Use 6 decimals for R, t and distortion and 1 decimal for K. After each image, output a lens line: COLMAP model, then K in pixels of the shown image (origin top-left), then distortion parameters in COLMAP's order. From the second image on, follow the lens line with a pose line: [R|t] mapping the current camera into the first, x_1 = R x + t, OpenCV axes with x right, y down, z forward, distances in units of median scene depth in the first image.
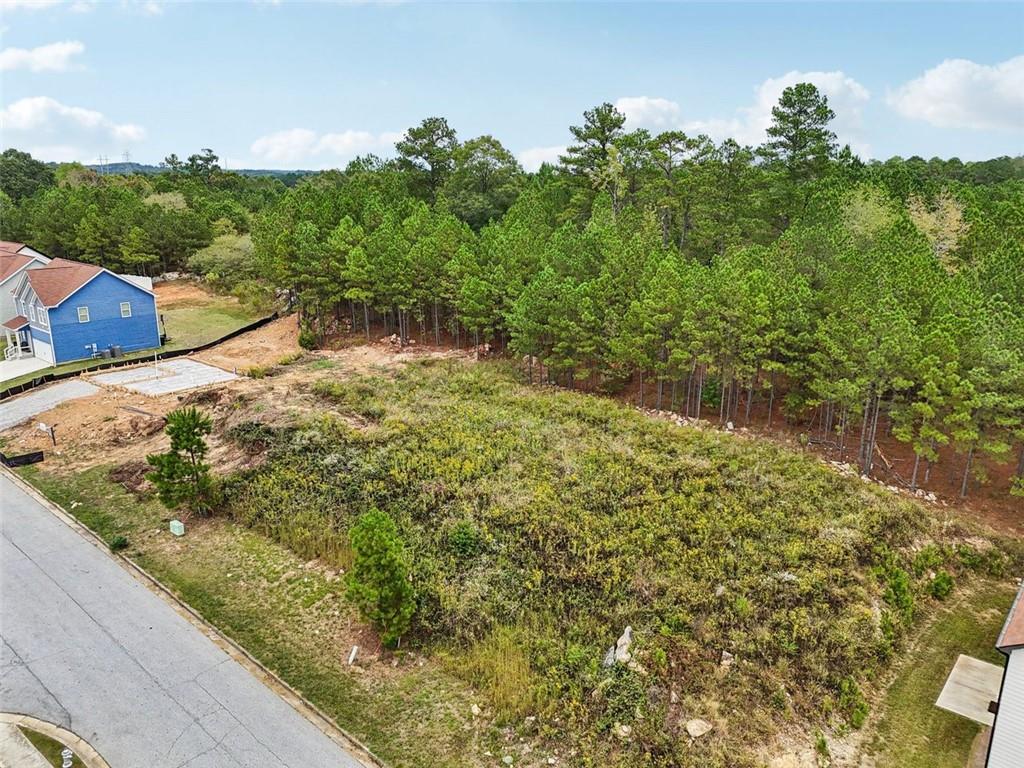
lens RADIAL K [[755.3, 0, 512.0], [0, 755.3, 384.0], [0, 0, 1]] dist [0.058751, -0.056478]
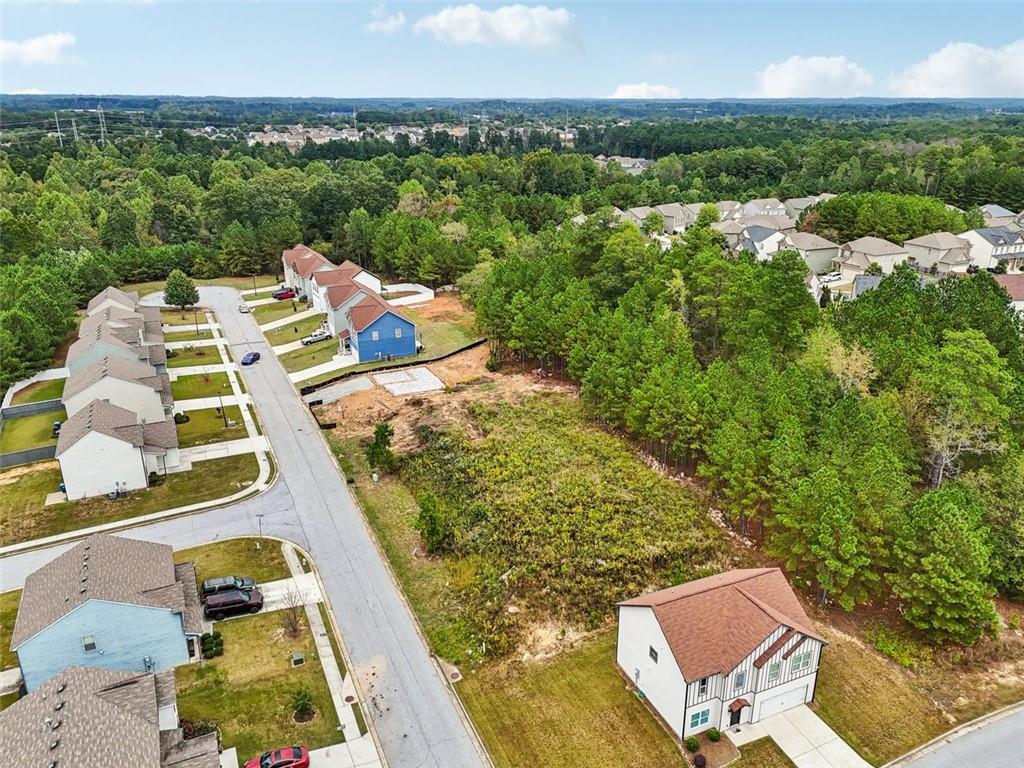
lens RADIAL K [[755.3, 0, 512.0], [0, 755.3, 384.0], [0, 0, 1]] dist [0.058751, -0.056478]
pose [[0.906404, 0.135623, -0.400047, 0.575450], [-0.101363, 0.989219, 0.105699, -0.266526], [0.410069, -0.055256, 0.910379, -0.600591]]
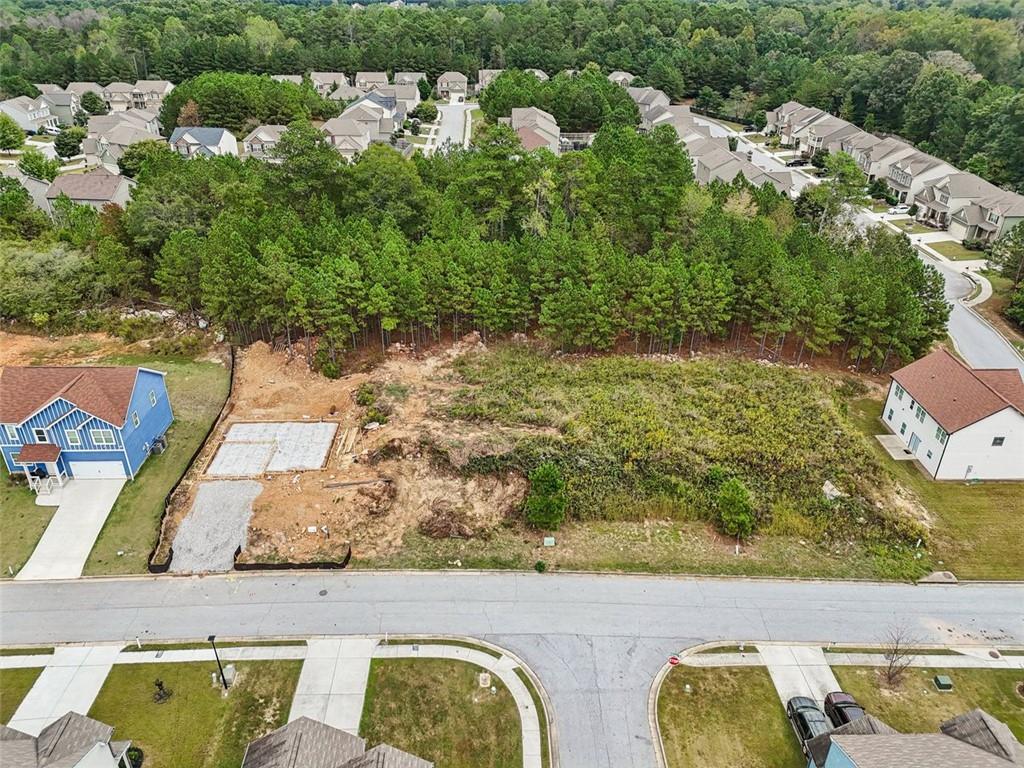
lens RADIAL K [[755.3, 0, 512.0], [0, 755.3, 384.0], [0, 0, 1]] dist [0.058751, -0.056478]
pose [[0.745476, -0.322822, 0.583140, -1.028026], [0.176559, 0.939274, 0.294265, -0.451326], [-0.642723, -0.116409, 0.757203, -0.035844]]
